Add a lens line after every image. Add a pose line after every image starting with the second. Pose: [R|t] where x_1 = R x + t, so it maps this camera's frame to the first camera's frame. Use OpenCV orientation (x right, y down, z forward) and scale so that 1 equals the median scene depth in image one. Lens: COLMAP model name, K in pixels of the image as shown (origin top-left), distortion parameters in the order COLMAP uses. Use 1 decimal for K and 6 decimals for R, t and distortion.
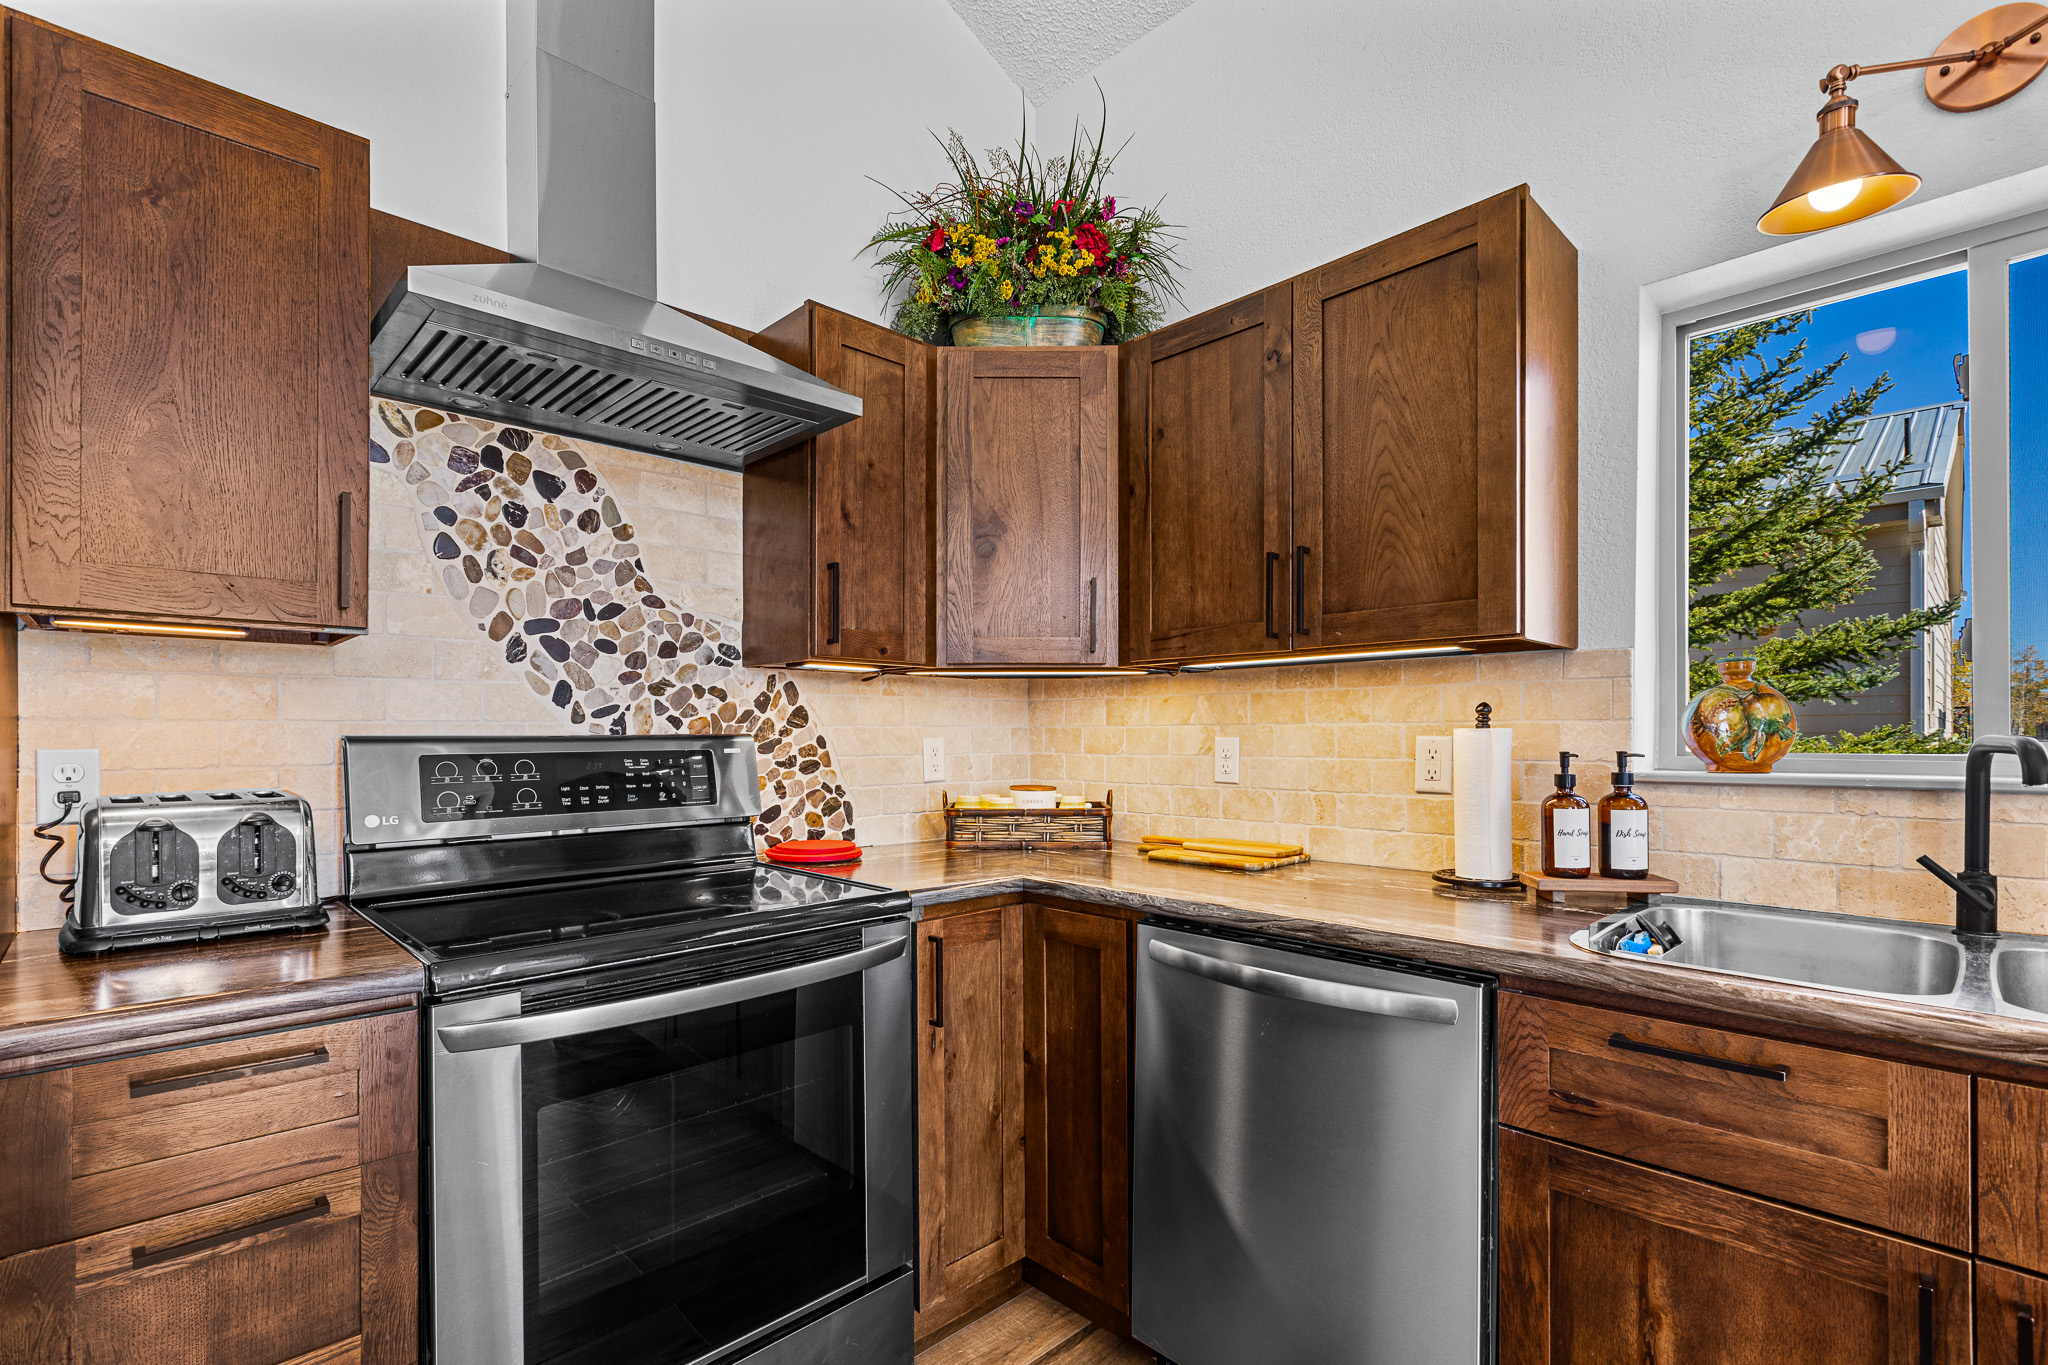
lens RADIAL K [[928.9, 0, 1015.1], [0, 928.9, 732.2], [0, 0, 1]] dist [-0.000307, -0.000470]
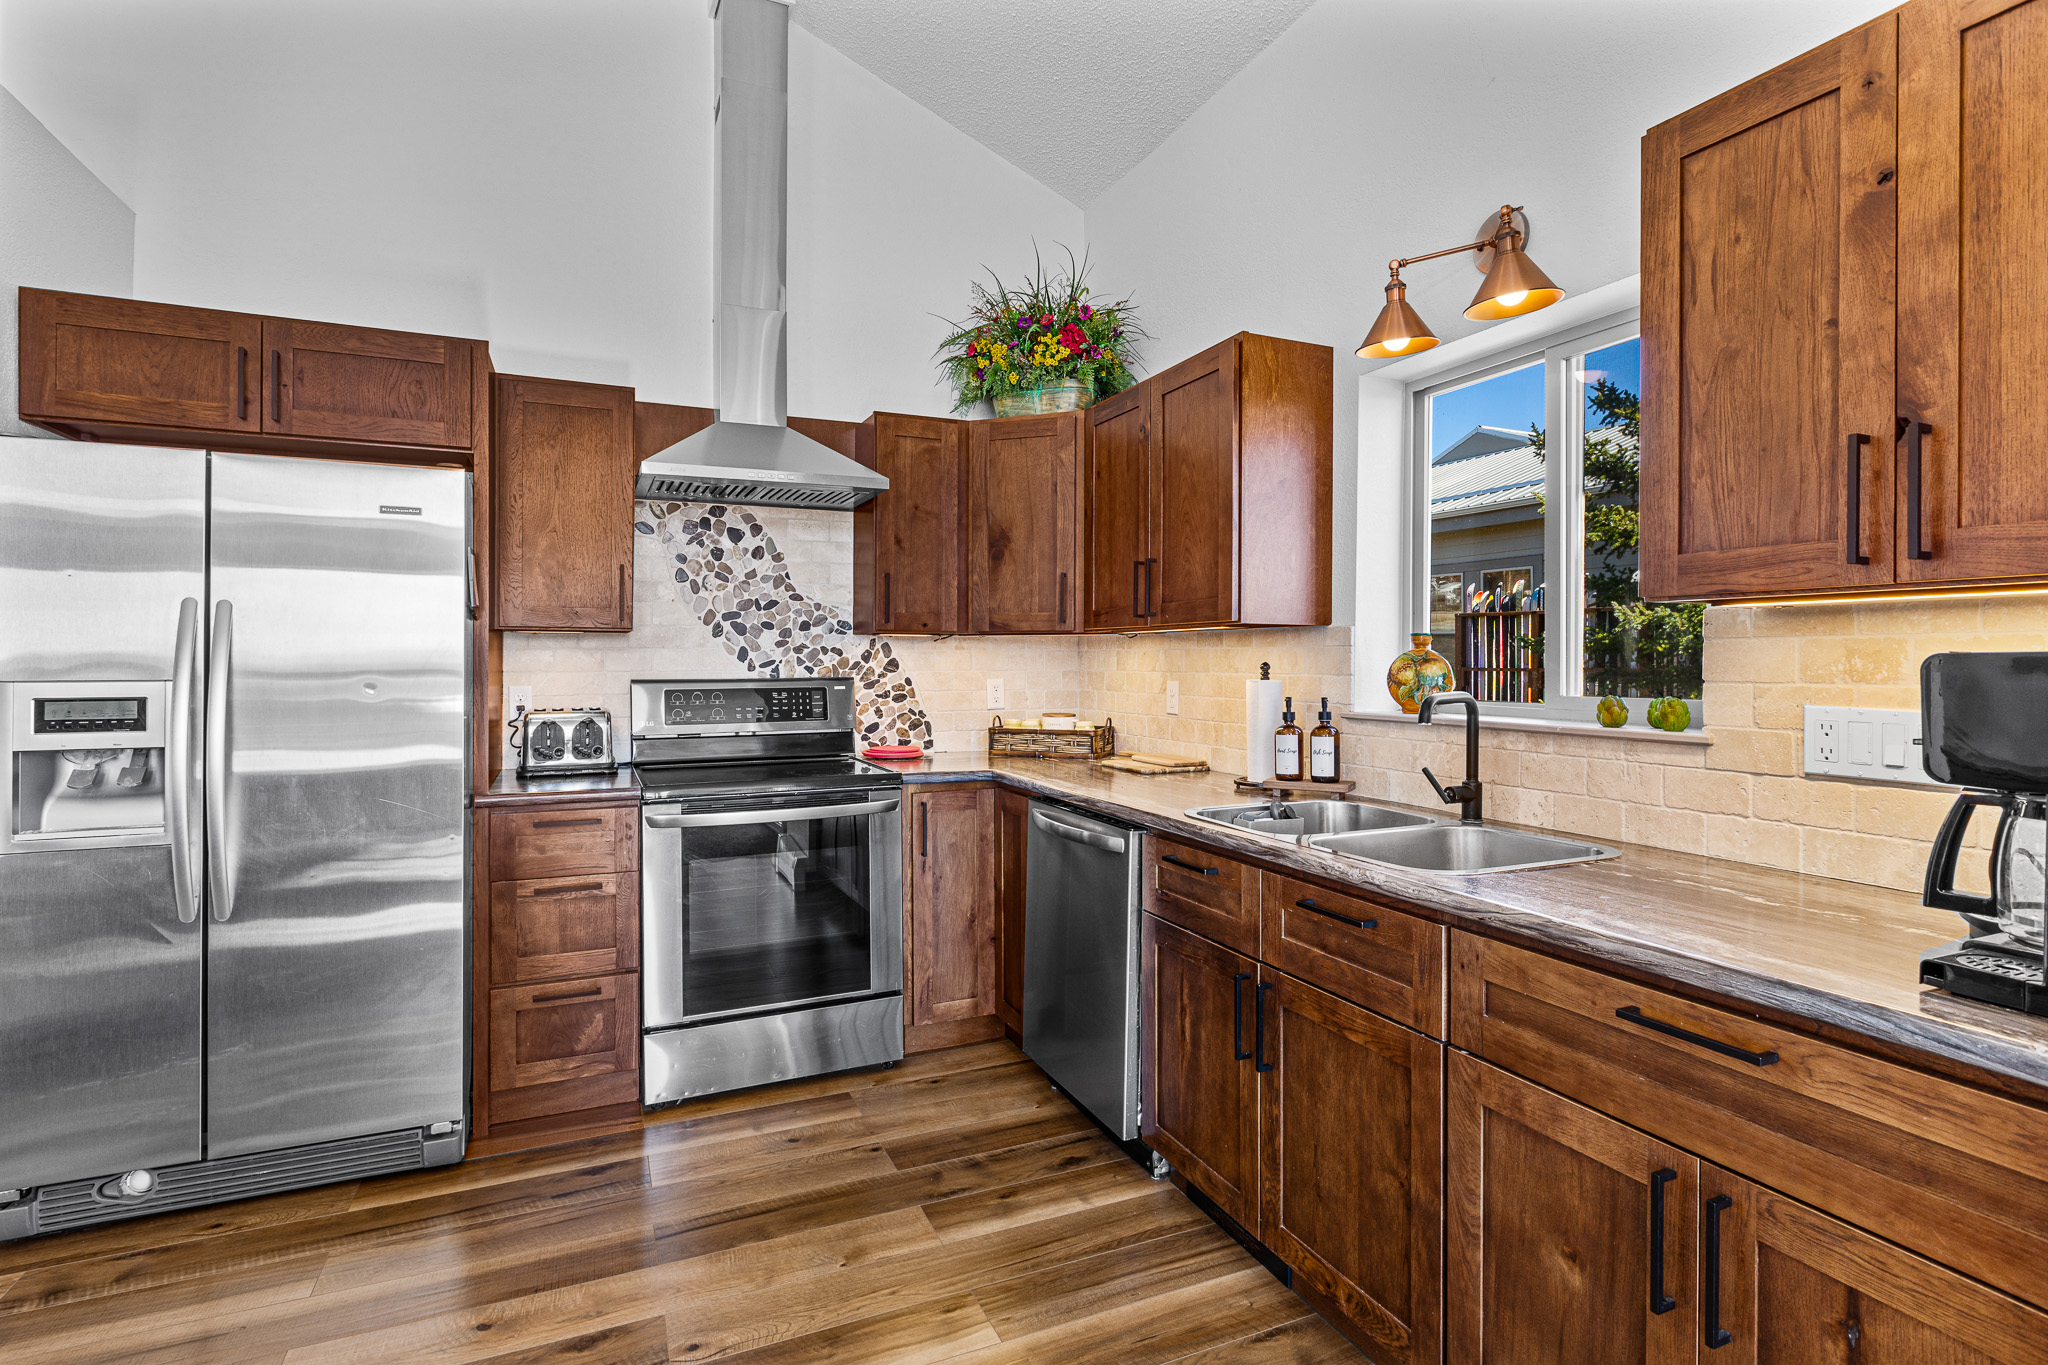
lens RADIAL K [[985.7, 0, 1015.4], [0, 985.7, 657.5], [0, 0, 1]] dist [-0.004090, 0.000923]
pose [[0.939710, 0.001417, -0.341969, 0.650129], [-0.001028, 0.999999, 0.001317, -0.039867], [0.341970, -0.000886, 0.939710, -0.582610]]
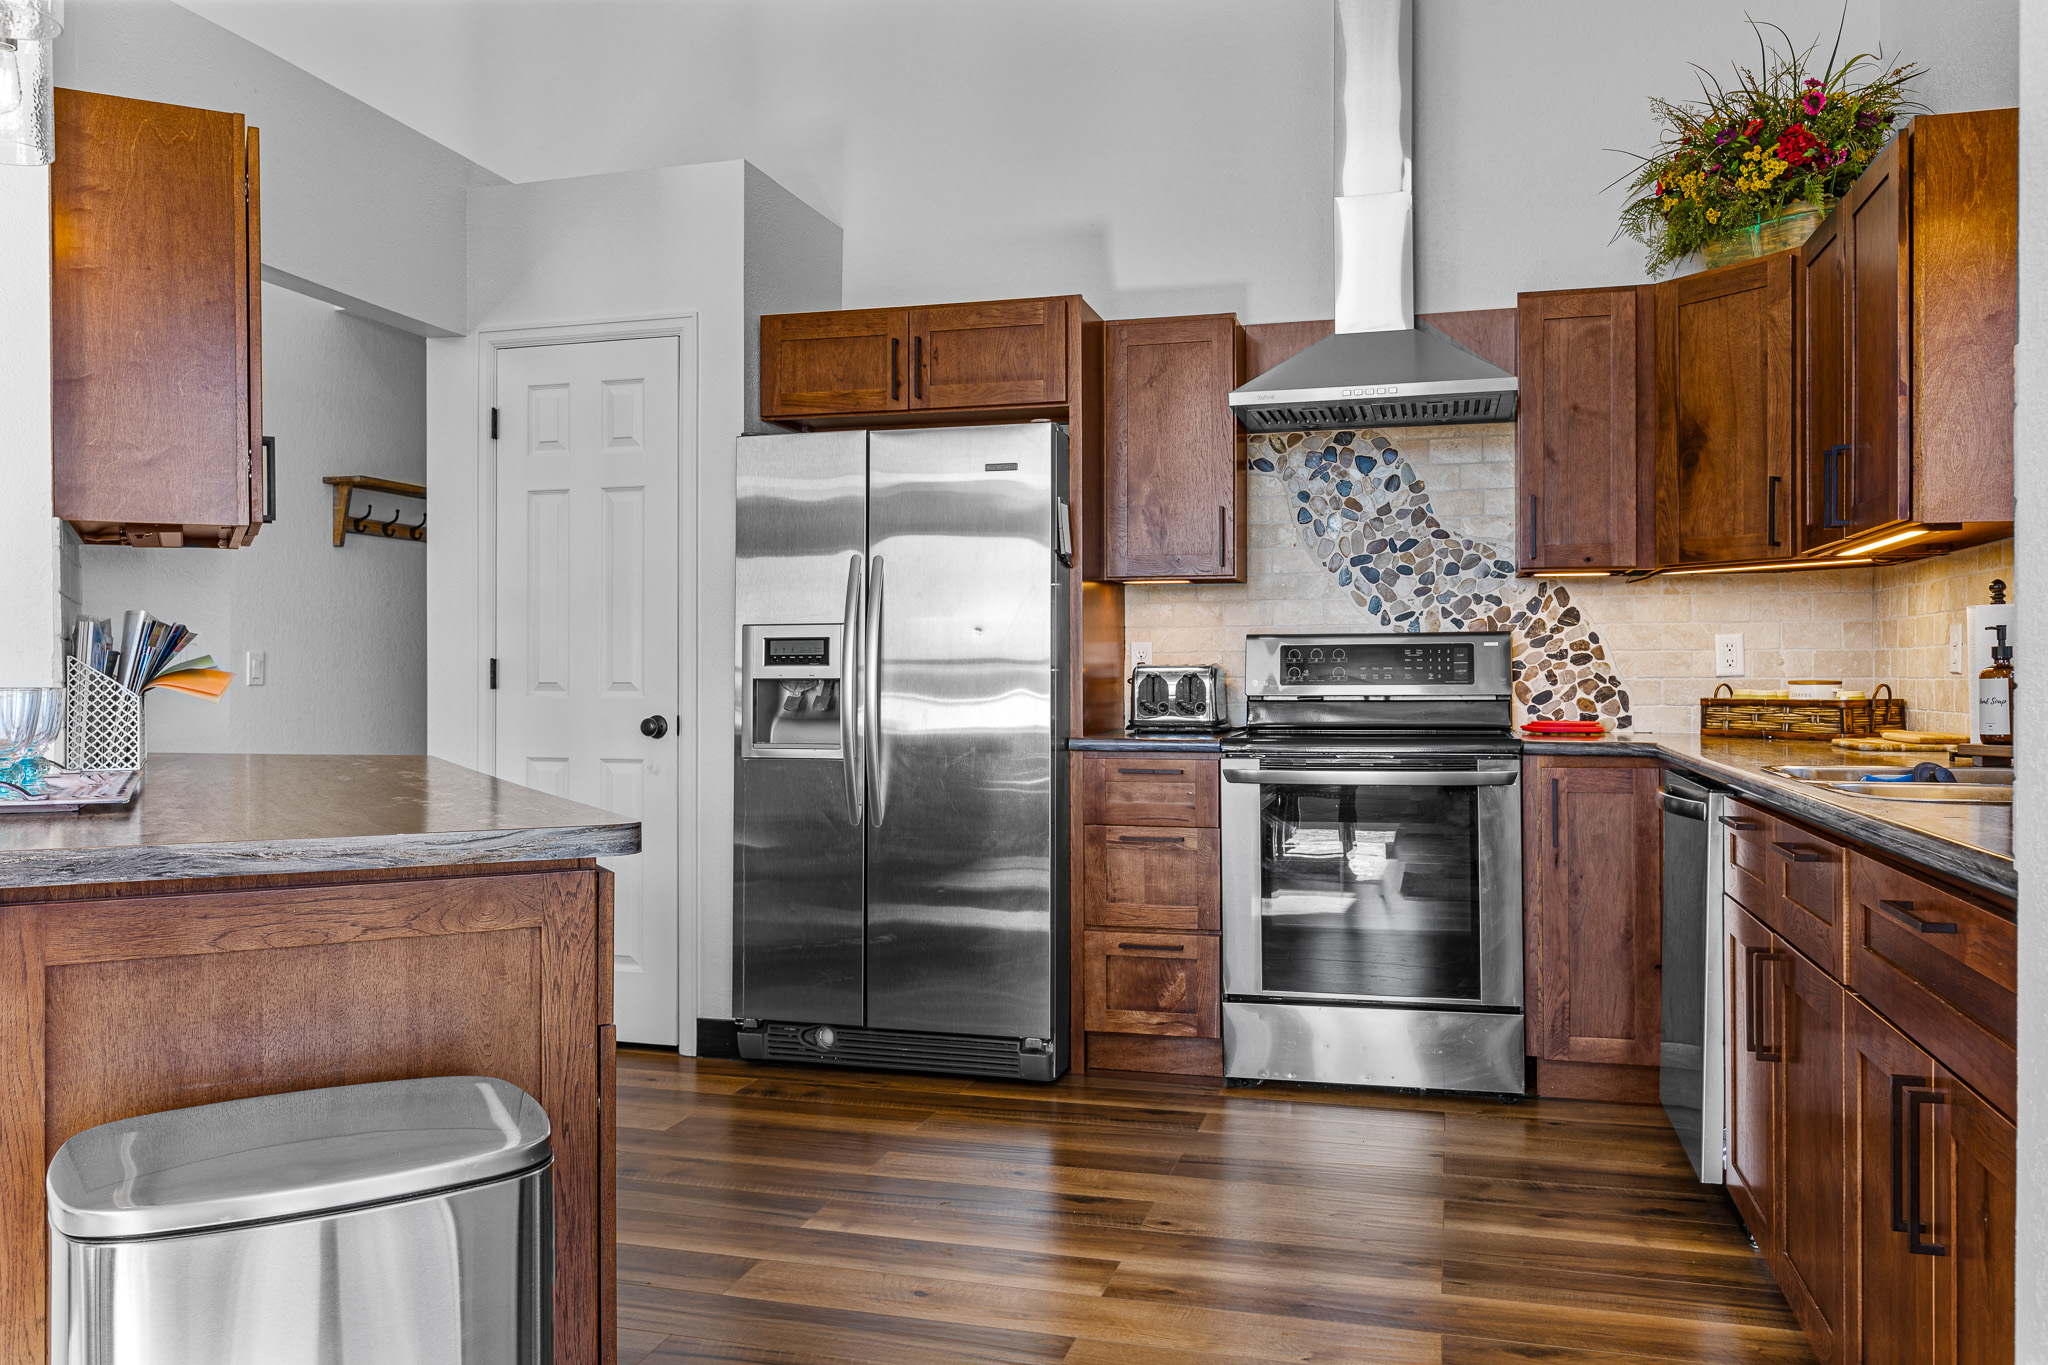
lens RADIAL K [[1531.5, 0, 1021.7], [0, 1531.5, 663.0], [0, 0, 1]] dist [-0.005126, 0.002816]
pose [[0.512031, -0.005890, -0.858947, 1.353279], [0.003699, 0.999982, -0.004652, 0.061307], [0.858959, -0.000796, 0.512044, -0.740734]]
